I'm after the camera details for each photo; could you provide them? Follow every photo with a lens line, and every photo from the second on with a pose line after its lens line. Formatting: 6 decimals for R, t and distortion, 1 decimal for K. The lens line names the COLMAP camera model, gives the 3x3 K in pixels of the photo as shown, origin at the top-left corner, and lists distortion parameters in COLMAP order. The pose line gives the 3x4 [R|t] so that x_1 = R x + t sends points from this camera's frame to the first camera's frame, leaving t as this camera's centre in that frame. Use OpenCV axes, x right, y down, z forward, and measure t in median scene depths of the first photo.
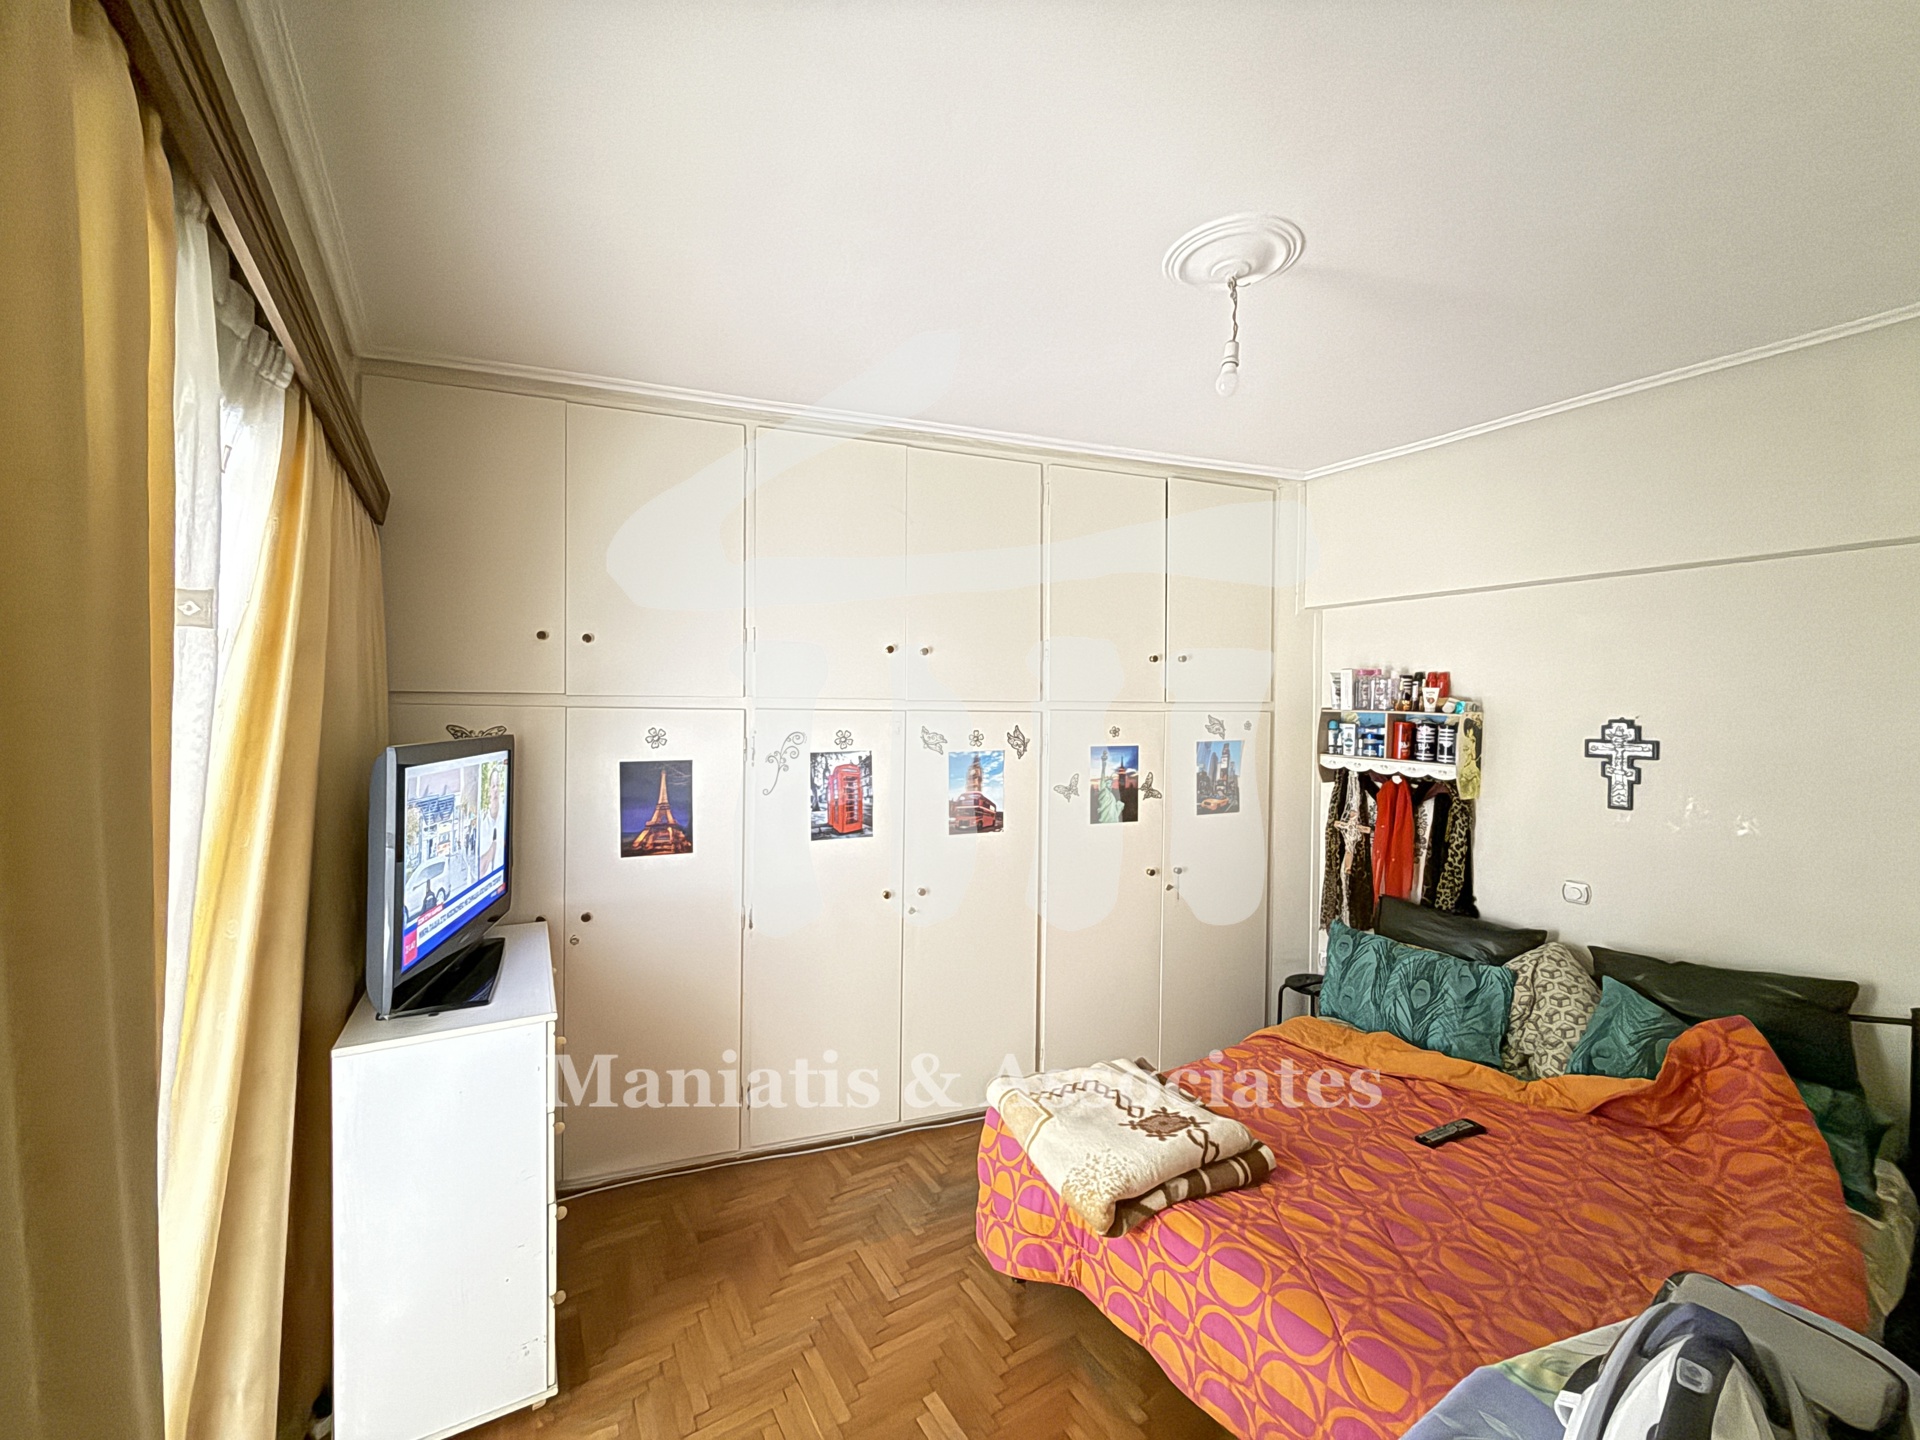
lens RADIAL K [[764.4, 0, 953.2], [0, 764.4, 719.5], [0, 0, 1]] dist [-0.000332, 0.000023]
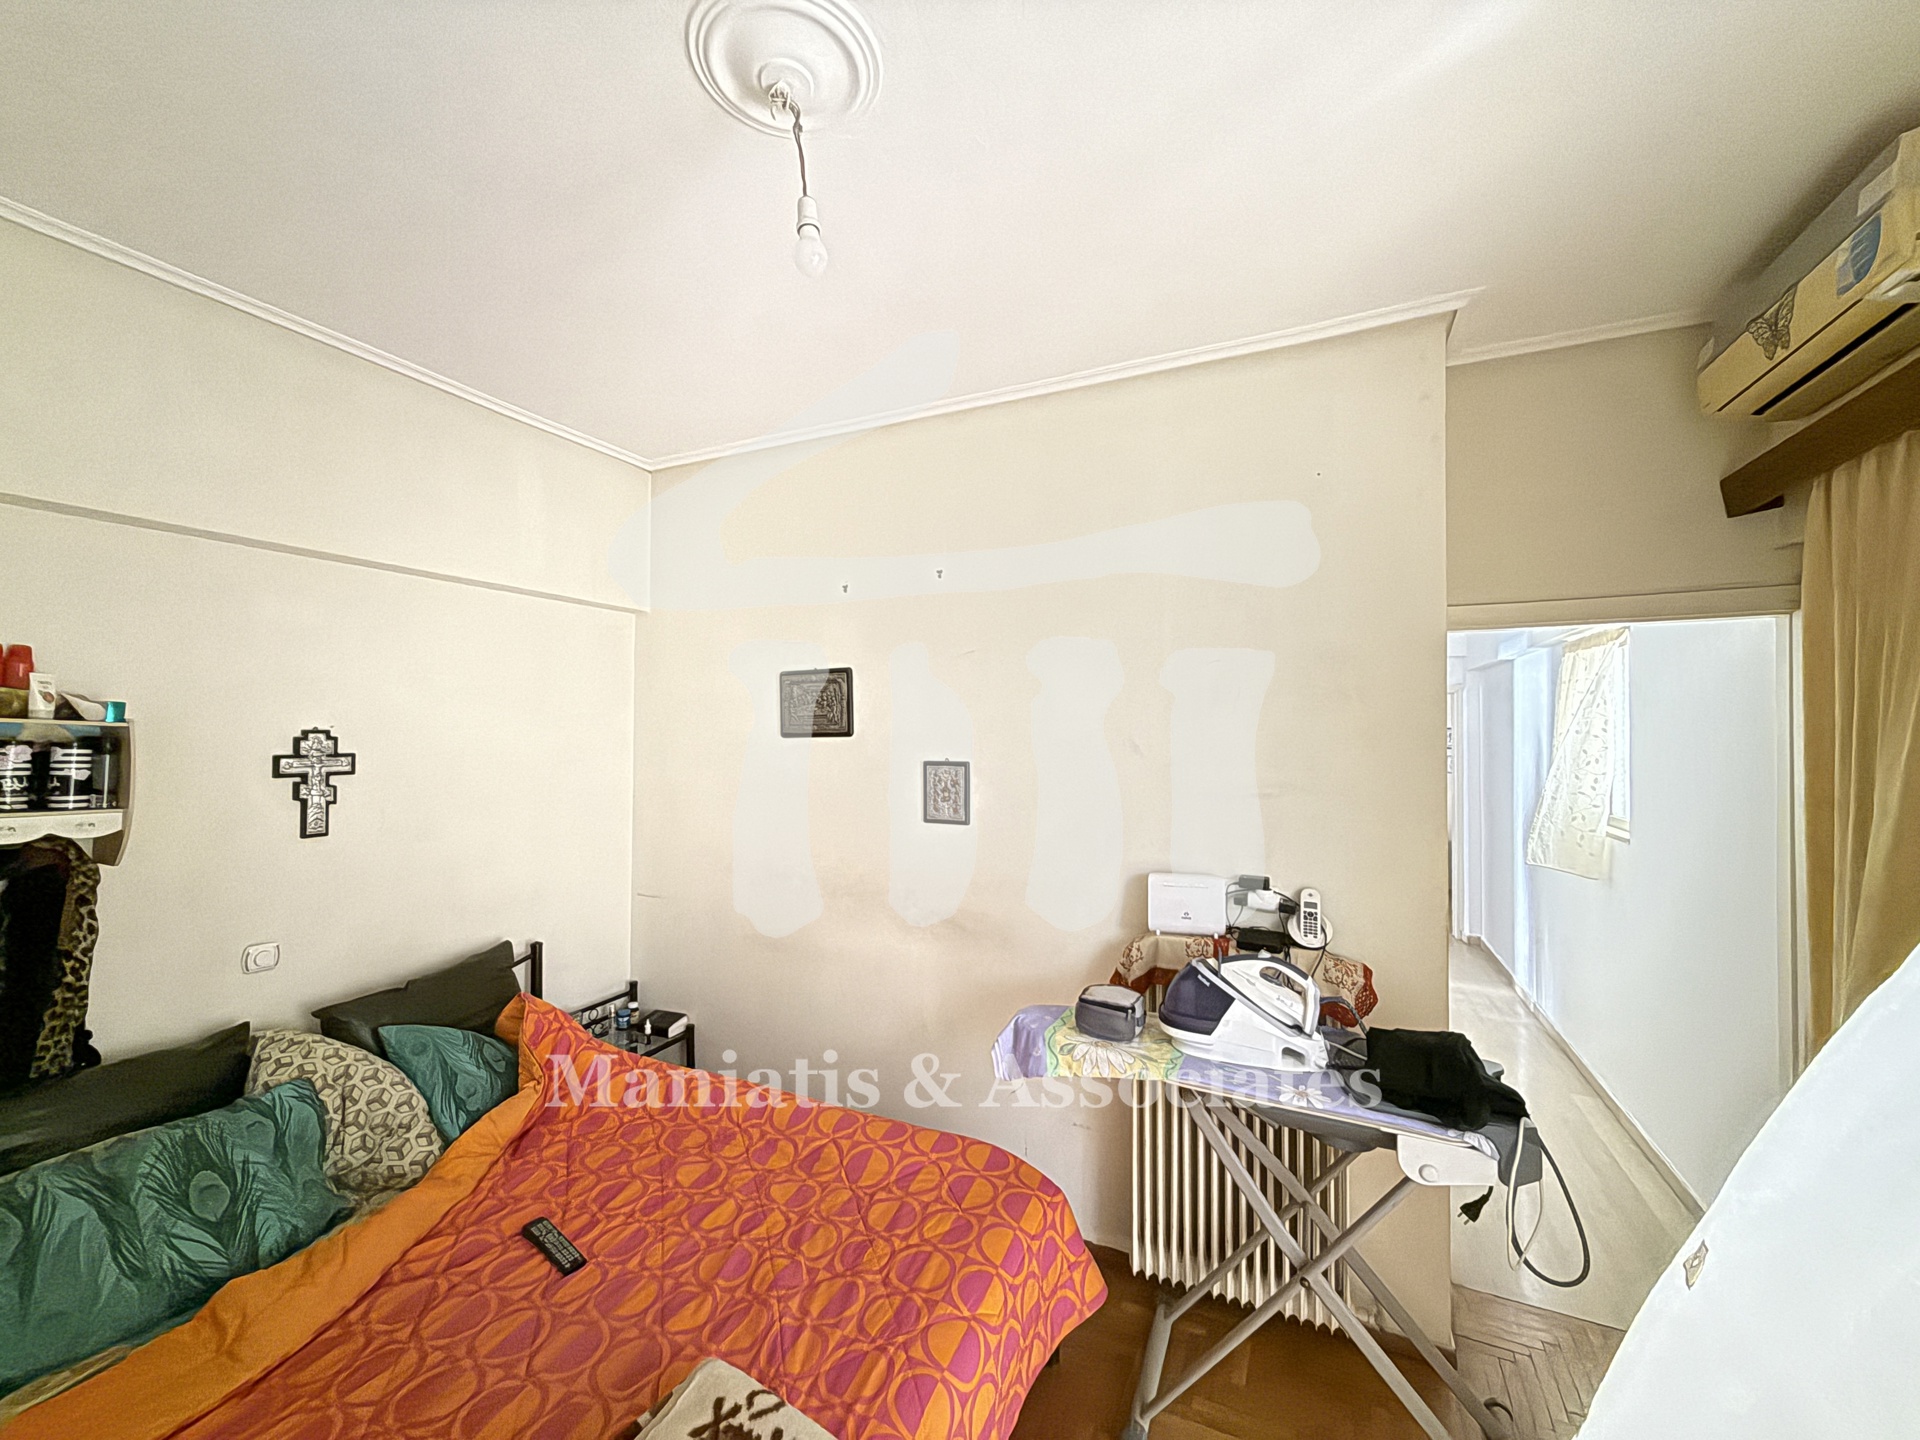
lens RADIAL K [[764.4, 0, 953.2], [0, 764.4, 719.5], [0, 0, 1]] dist [-0.000332, 0.000023]
pose [[-0.540075, 0.002625, 0.841613, -0.215082], [-0.001202, 0.999992, -0.003891, -0.009065], [-0.841616, -0.003113, -0.540068, 0.897976]]
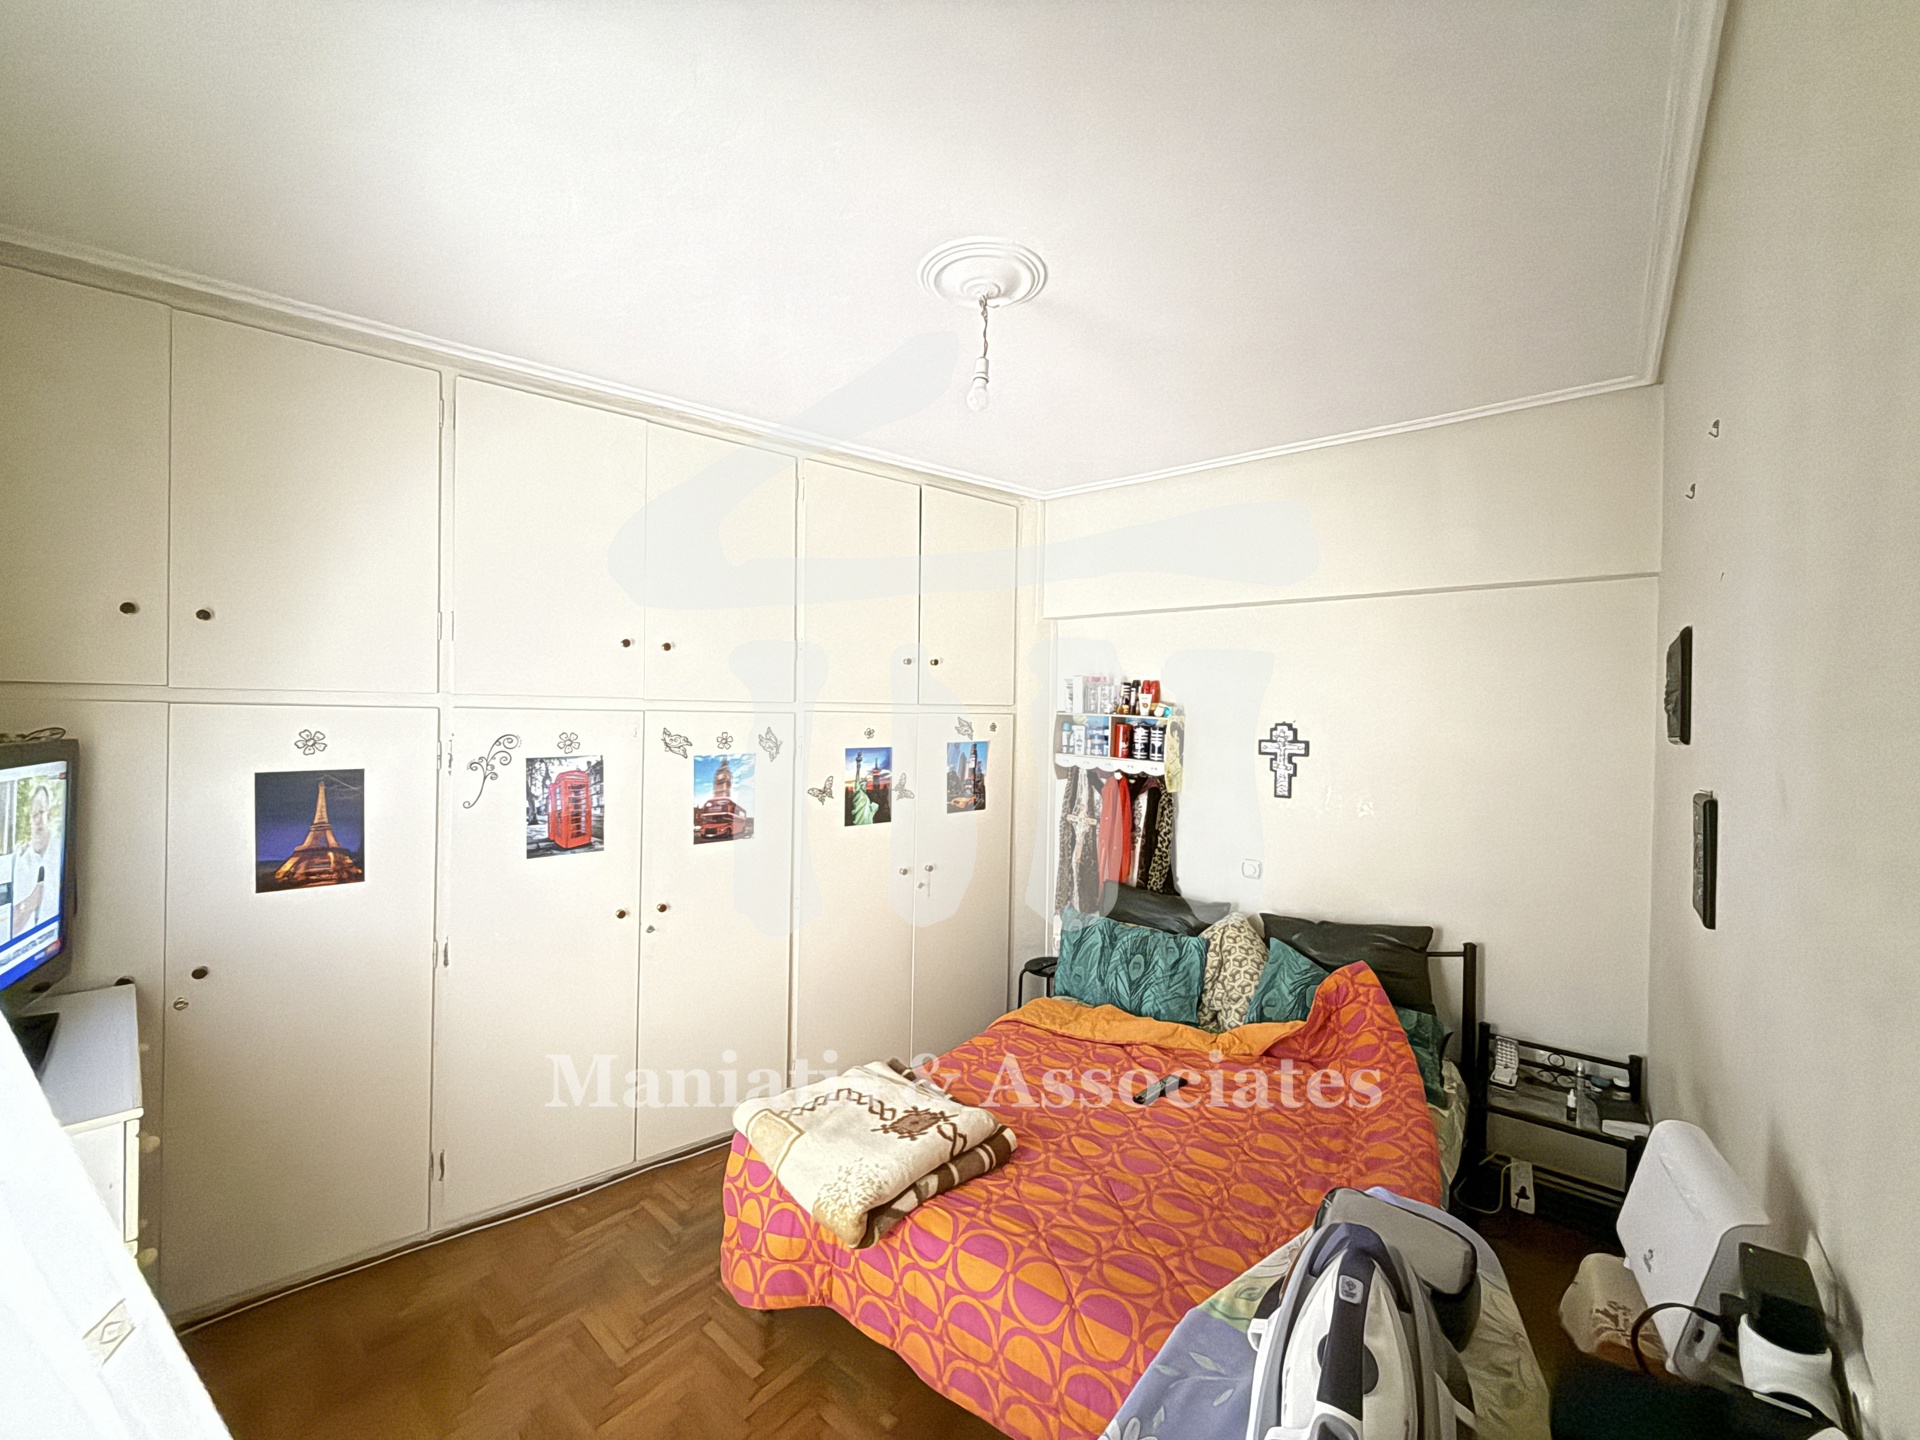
lens RADIAL K [[764.4, 0, 953.2], [0, 764.4, 719.5], [0, 0, 1]] dist [-0.000332, 0.000023]
pose [[0.950147, 0.004806, 0.311765, 0.004654], [-0.005101, 0.999987, 0.000130, -0.003377], [-0.311760, -0.001714, 0.950159, 0.019407]]
